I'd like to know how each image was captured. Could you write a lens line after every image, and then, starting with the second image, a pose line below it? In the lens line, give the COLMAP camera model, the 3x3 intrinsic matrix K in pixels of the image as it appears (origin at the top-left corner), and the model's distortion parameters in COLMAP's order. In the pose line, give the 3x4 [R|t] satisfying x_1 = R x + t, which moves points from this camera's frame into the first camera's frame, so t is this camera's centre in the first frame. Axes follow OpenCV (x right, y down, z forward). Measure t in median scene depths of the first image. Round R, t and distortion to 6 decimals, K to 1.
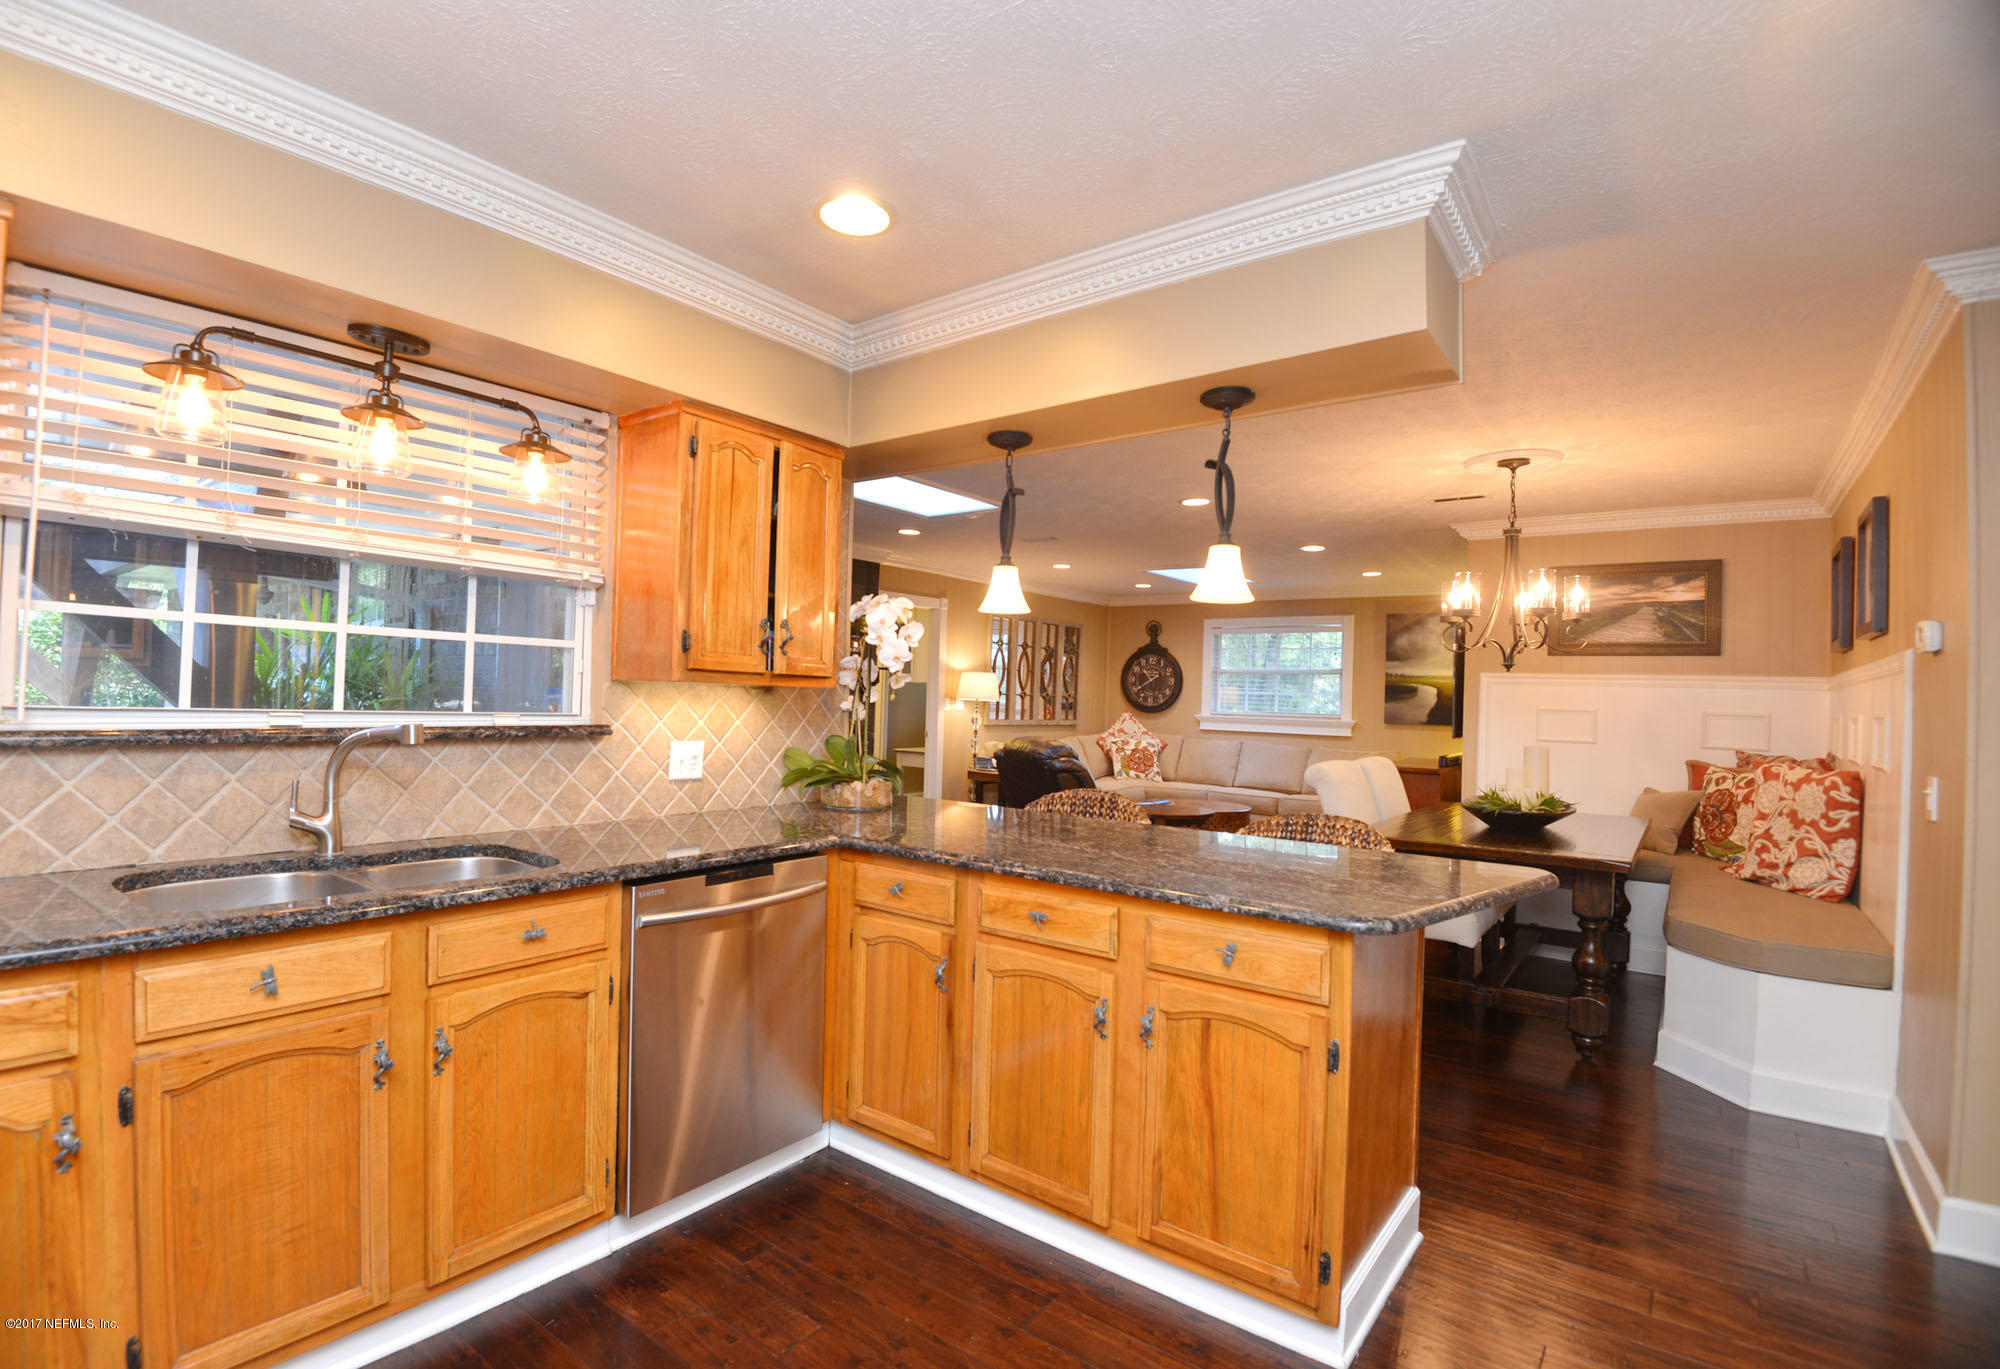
lens RADIAL K [[941.5, 0, 933.3], [0, 941.5, 684.6], [0, 0, 1]] dist [-0.017224, -0.019189]
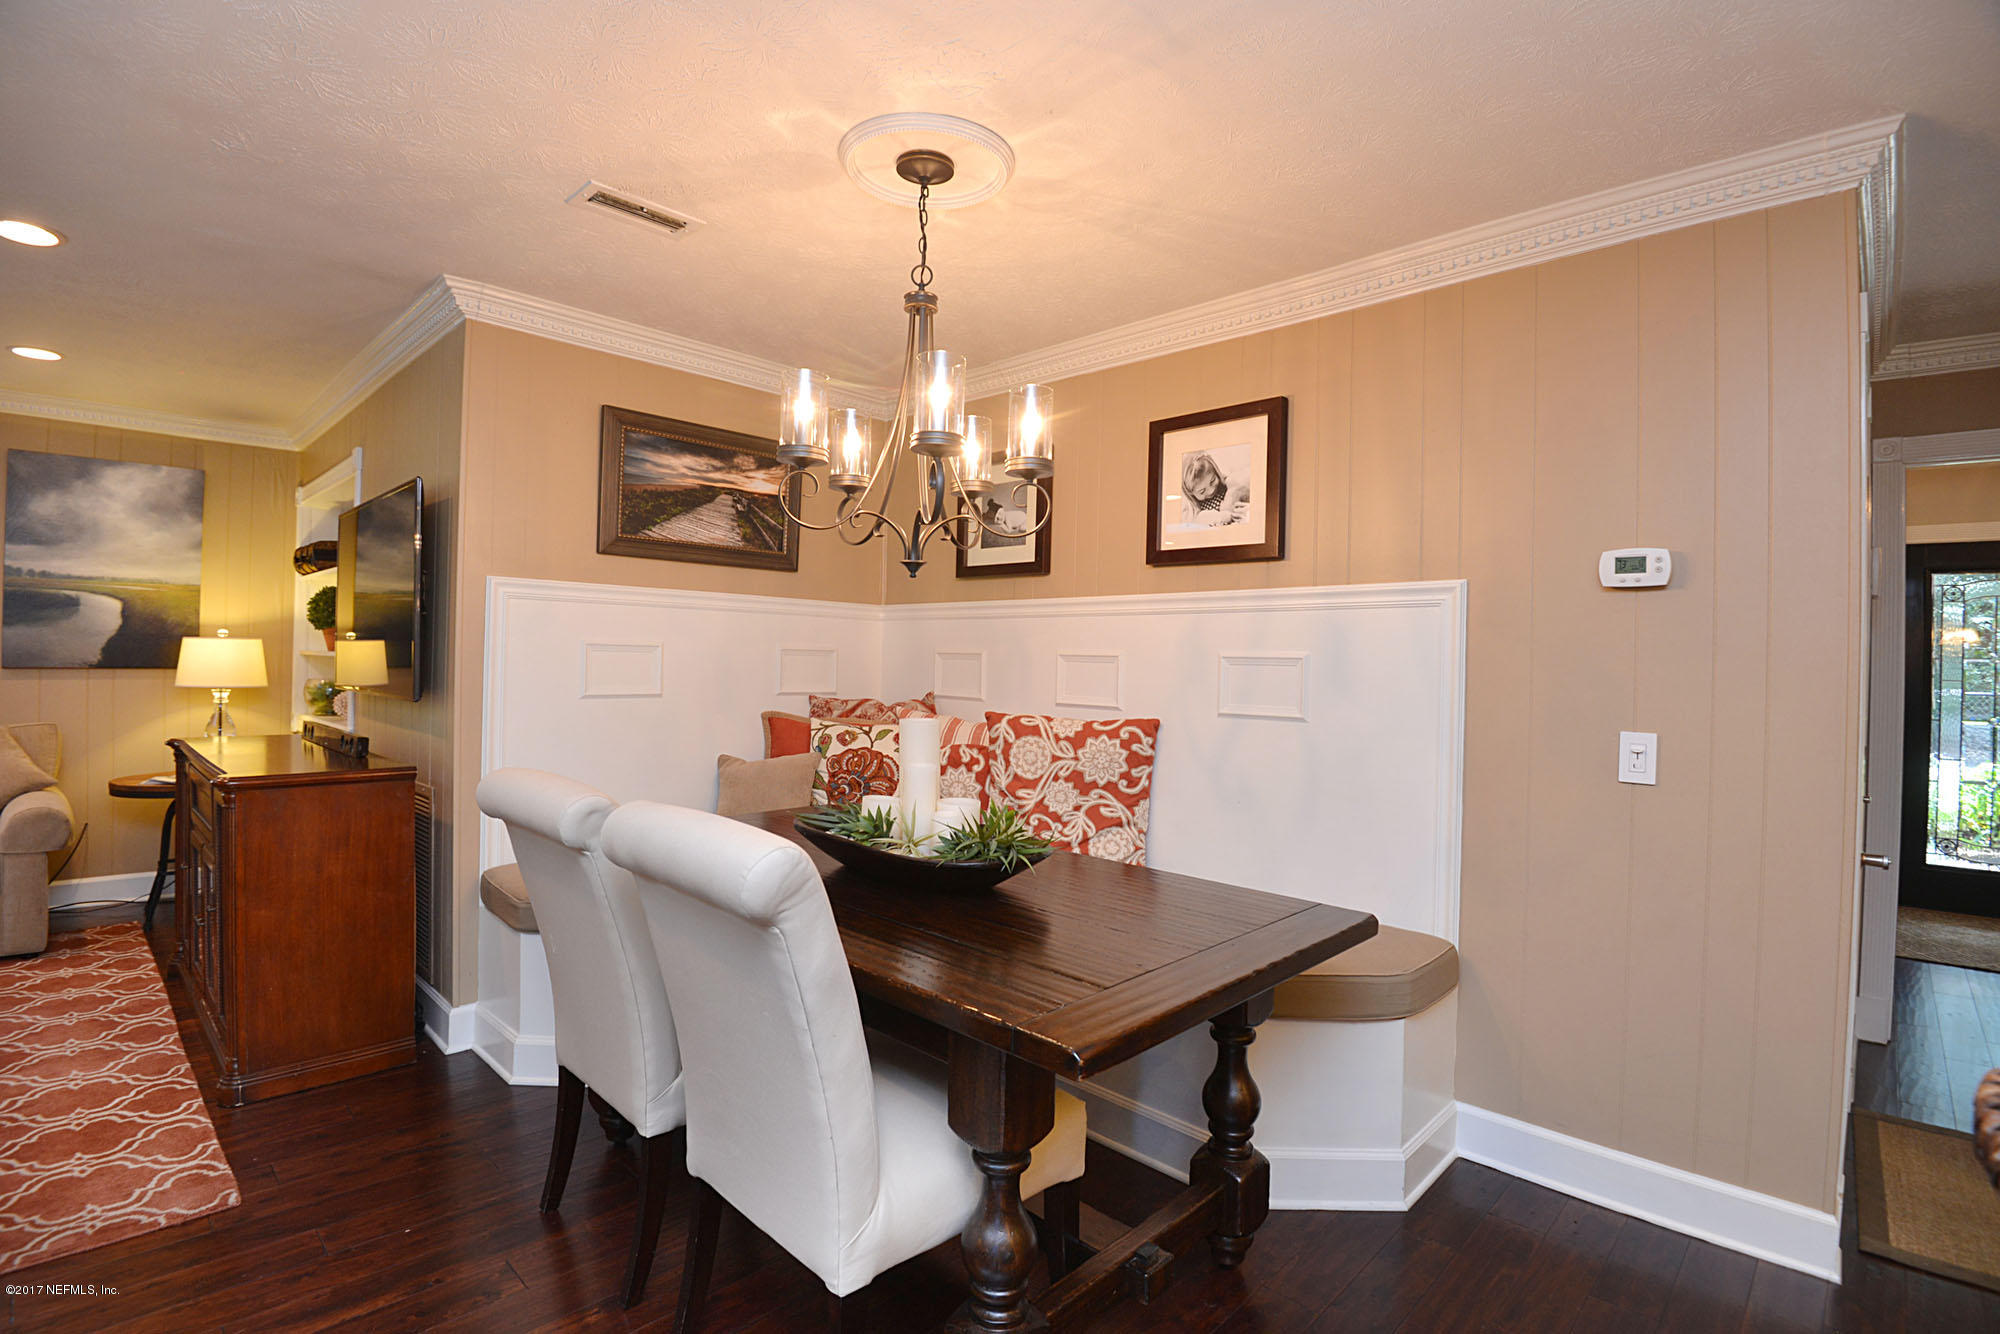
lens RADIAL K [[957.4, 0, 998.5], [0, 957.4, 658.0], [0, 0, 1]] dist [-0.051044, -0.000069]
pose [[0.075390, -0.026922, 0.996791, 0.143791], [-0.029628, 0.999134, 0.029226, 0.021283], [-0.996714, -0.031736, 0.074527, 1.430473]]
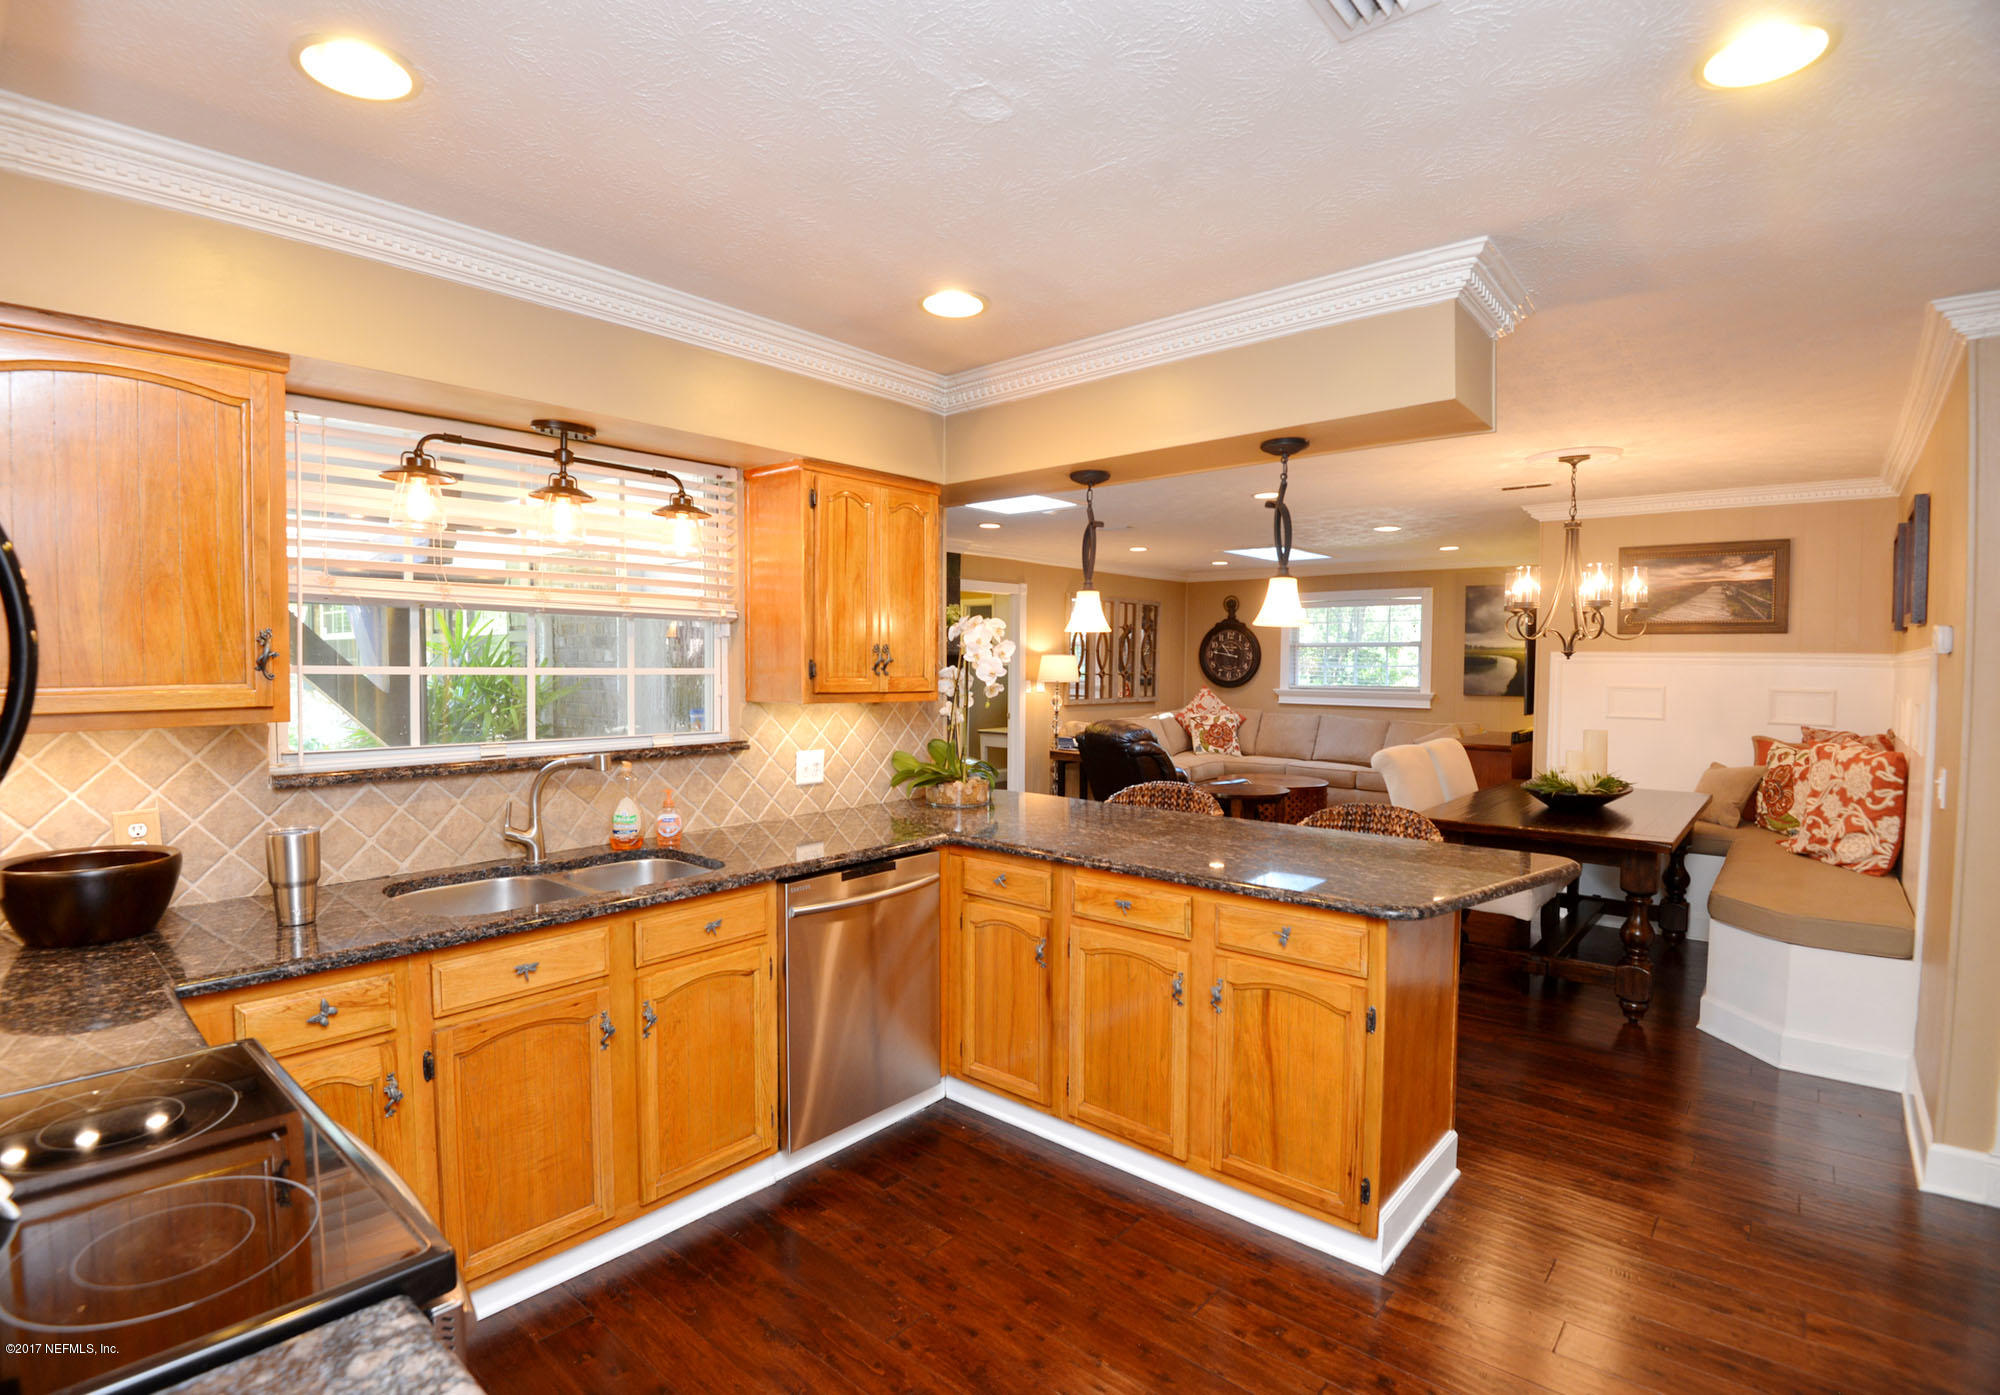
lens RADIAL K [[956.4, 0, 958.7], [0, 956.4, 695.1], [0, 0, 1]] dist [-0.012870, -0.023341]
pose [[0.998387, -0.021682, -0.052469, -0.021241], [0.024075, 0.998678, 0.045419, -0.060202], [0.051415, -0.046609, 0.997589, -0.157923]]
